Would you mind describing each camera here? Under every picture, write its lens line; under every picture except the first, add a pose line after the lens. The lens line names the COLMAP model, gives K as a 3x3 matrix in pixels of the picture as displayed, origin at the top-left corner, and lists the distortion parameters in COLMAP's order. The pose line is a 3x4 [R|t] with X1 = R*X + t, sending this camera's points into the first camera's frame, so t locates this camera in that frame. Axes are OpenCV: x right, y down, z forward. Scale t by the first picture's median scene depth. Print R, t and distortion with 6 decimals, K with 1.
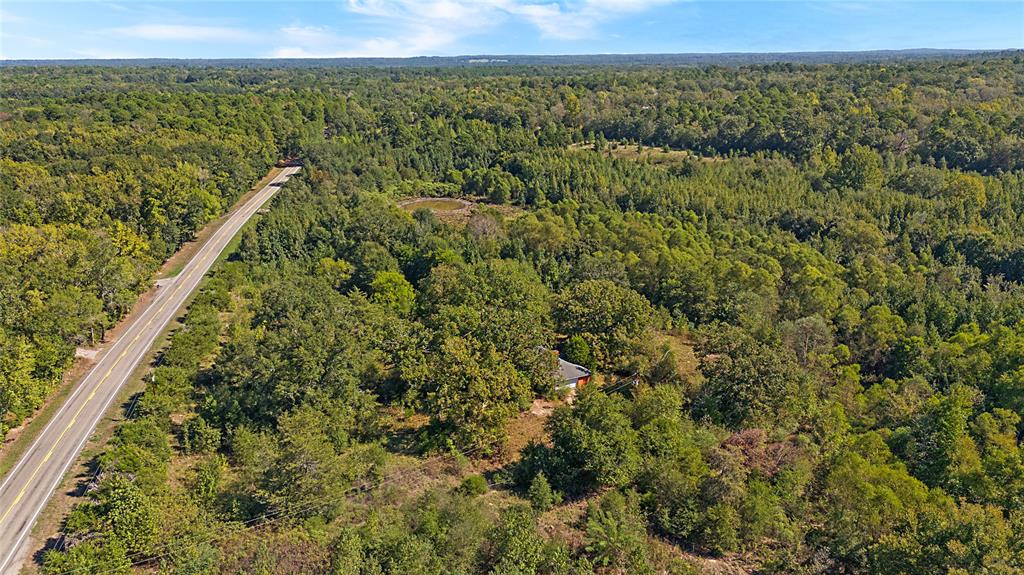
lens RADIAL K [[754.5, 0, 515.9], [0, 754.5, 289.4], [0, 0, 1]] dist [0.085211, -0.089244]
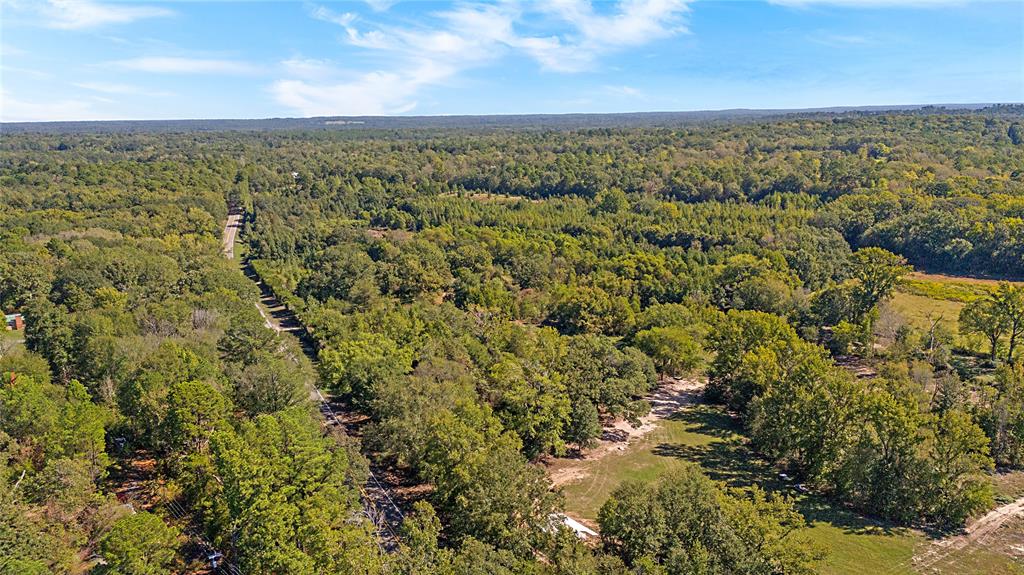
lens RADIAL K [[752.4, 0, 512.0], [0, 752.4, 287.5], [0, 0, 1]] dist [0.173178, -0.333059]
pose [[0.983571, -0.047815, 0.174073, -0.097090], [0.060849, 0.995666, -0.070327, 0.173066], [-0.169956, 0.079764, 0.982218, -0.753634]]
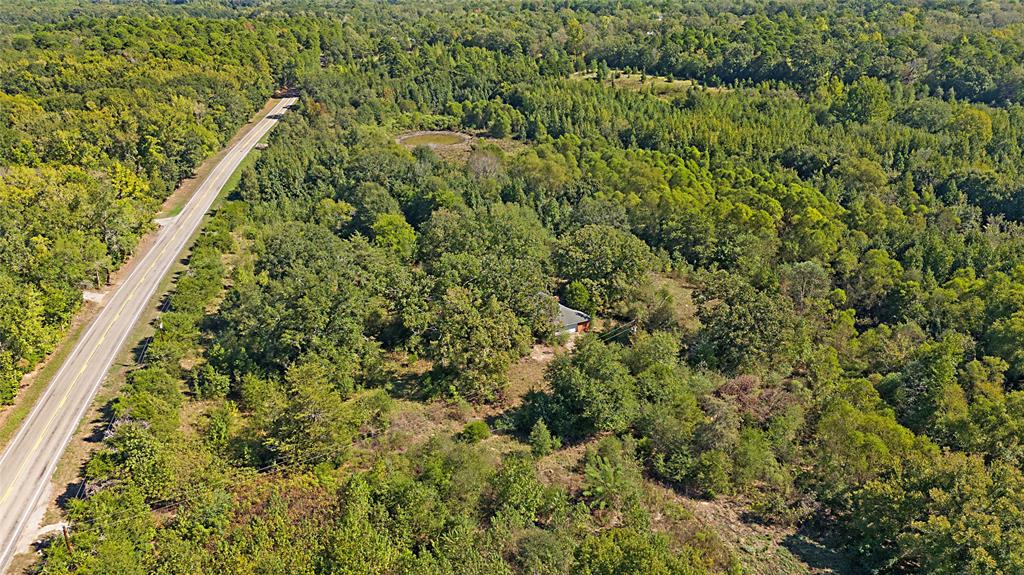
lens RADIAL K [[754.5, 0, 515.9], [0, 754.5, 289.4], [0, 0, 1]] dist [0.085211, -0.089244]
pose [[0.999999, -0.000551, -0.000933, -0.000021], [0.000637, 0.995493, 0.094837, -0.014362], [0.000877, -0.094838, 0.995492, -0.004910]]
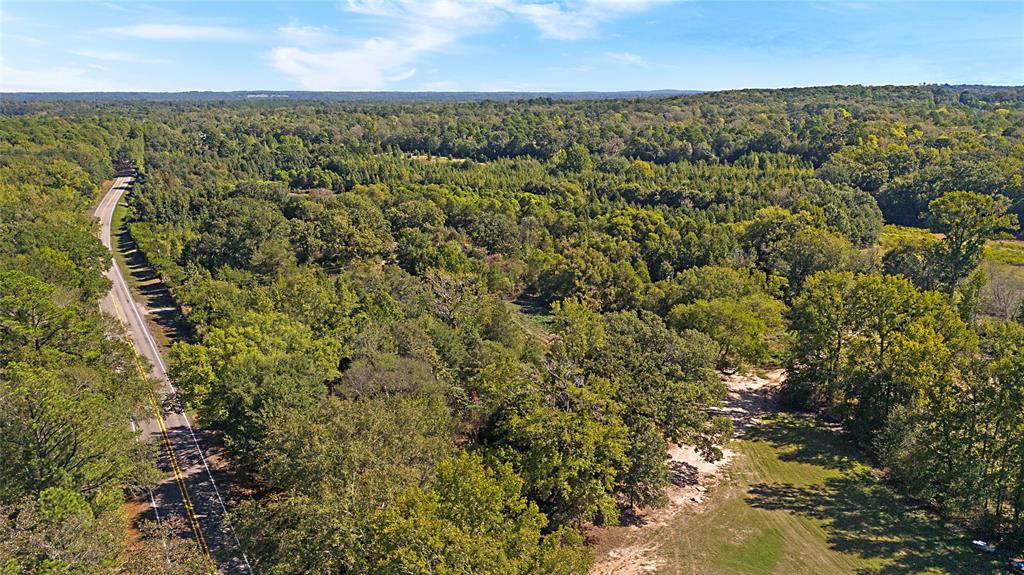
lens RADIAL K [[754.5, 0, 515.9], [0, 754.5, 289.4], [0, 0, 1]] dist [0.085211, -0.089244]
pose [[0.962566, -0.062941, 0.263639, -0.082616], [0.074953, 0.996546, -0.035745, 0.169761], [-0.260479, 0.054168, 0.963959, -0.452945]]
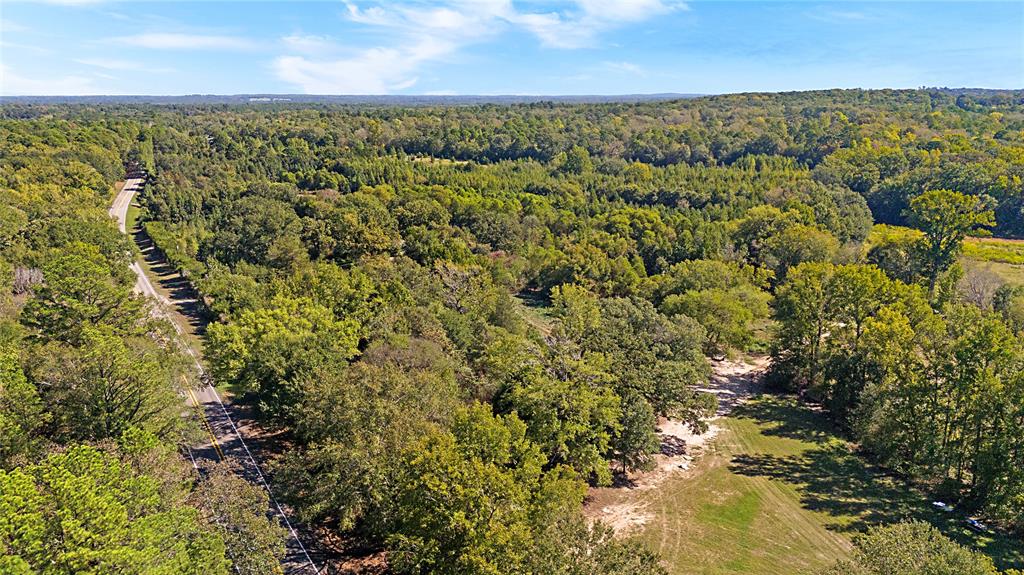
lens RADIAL K [[754.5, 0, 515.9], [0, 754.5, 289.4], [0, 0, 1]] dist [0.085211, -0.089244]
pose [[0.963013, -0.061249, 0.262403, -0.095682], [0.074315, 0.996426, -0.040154, 0.181666], [-0.259005, 0.058169, 0.964123, -0.492452]]
